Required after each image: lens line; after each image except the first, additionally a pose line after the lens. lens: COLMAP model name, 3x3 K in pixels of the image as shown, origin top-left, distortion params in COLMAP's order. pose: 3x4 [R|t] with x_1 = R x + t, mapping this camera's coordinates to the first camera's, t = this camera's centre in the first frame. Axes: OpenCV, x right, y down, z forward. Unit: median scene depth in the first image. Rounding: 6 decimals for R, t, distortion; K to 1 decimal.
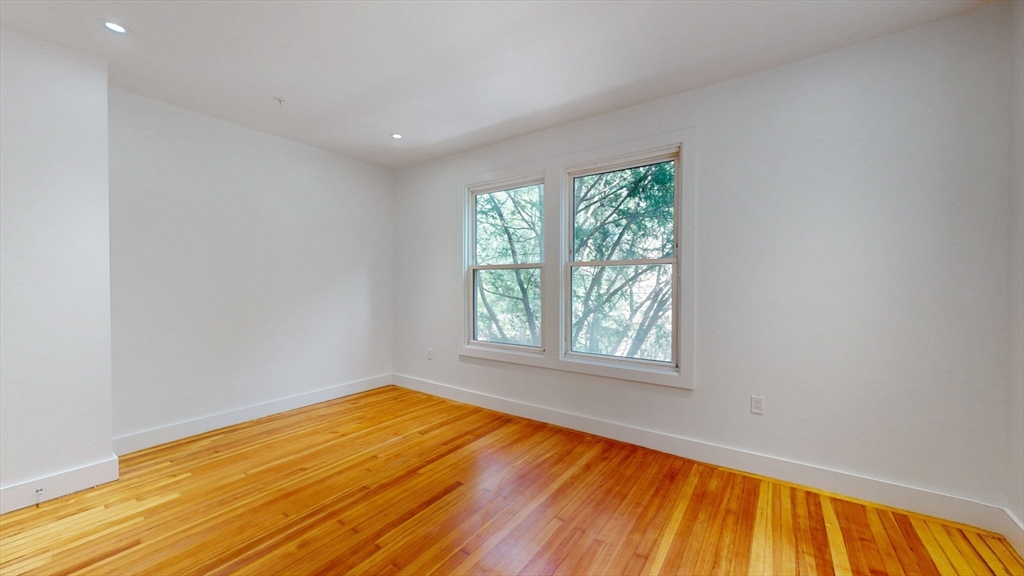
lens RADIAL K [[369.5, 0, 512.0], [0, 369.5, 288.0], [0, 0, 1]] dist [0.002969, 0.000063]
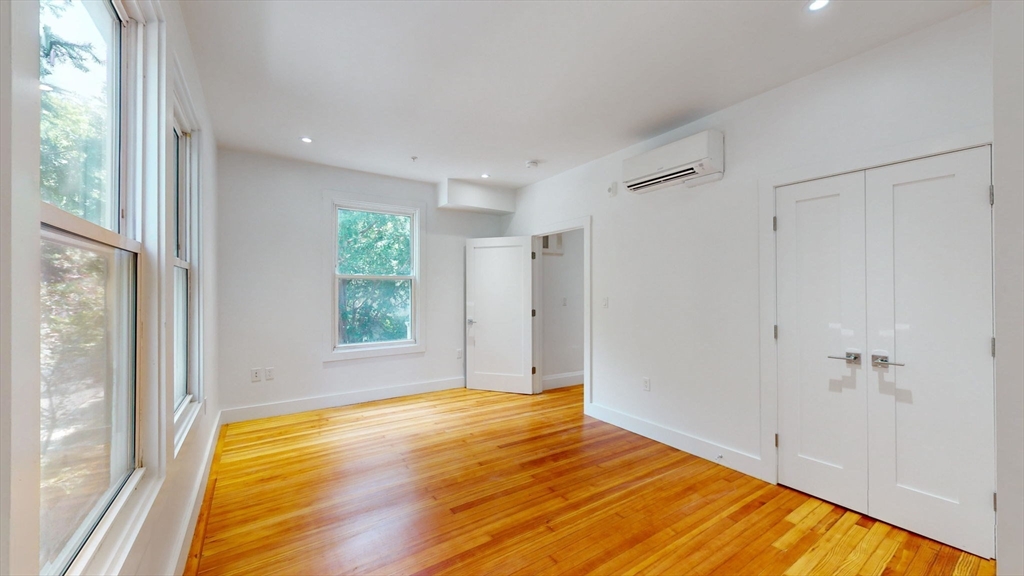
lens RADIAL K [[361.3, 0, 512.0], [0, 361.3, 288.0], [0, 0, 1]] dist [-0.009535, -0.000050]
pose [[-0.931598, 0.003042, 0.363478, -0.482462], [0.004090, 0.999989, 0.002113, -0.022976], [-0.363468, 0.003455, -0.931600, 1.416236]]
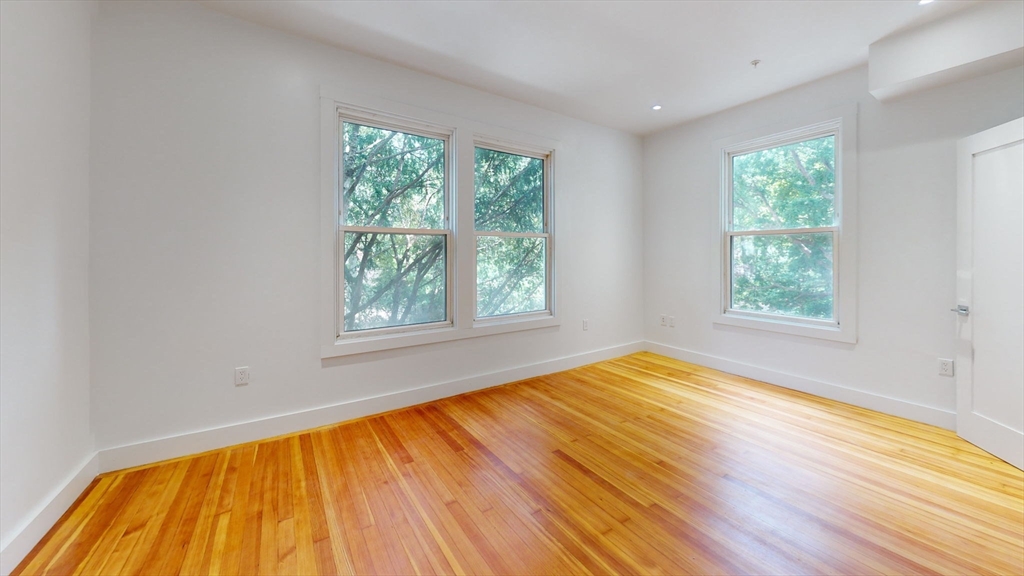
lens RADIAL K [[361.3, 0, 512.0], [0, 361.3, 288.0], [0, 0, 1]] dist [-0.009535, -0.000050]
pose [[0.370226, -0.074345, 0.925962, -0.830799], [0.014120, 0.997128, 0.074413, 0.018068], [-0.928835, -0.014475, 0.370212, 0.606784]]
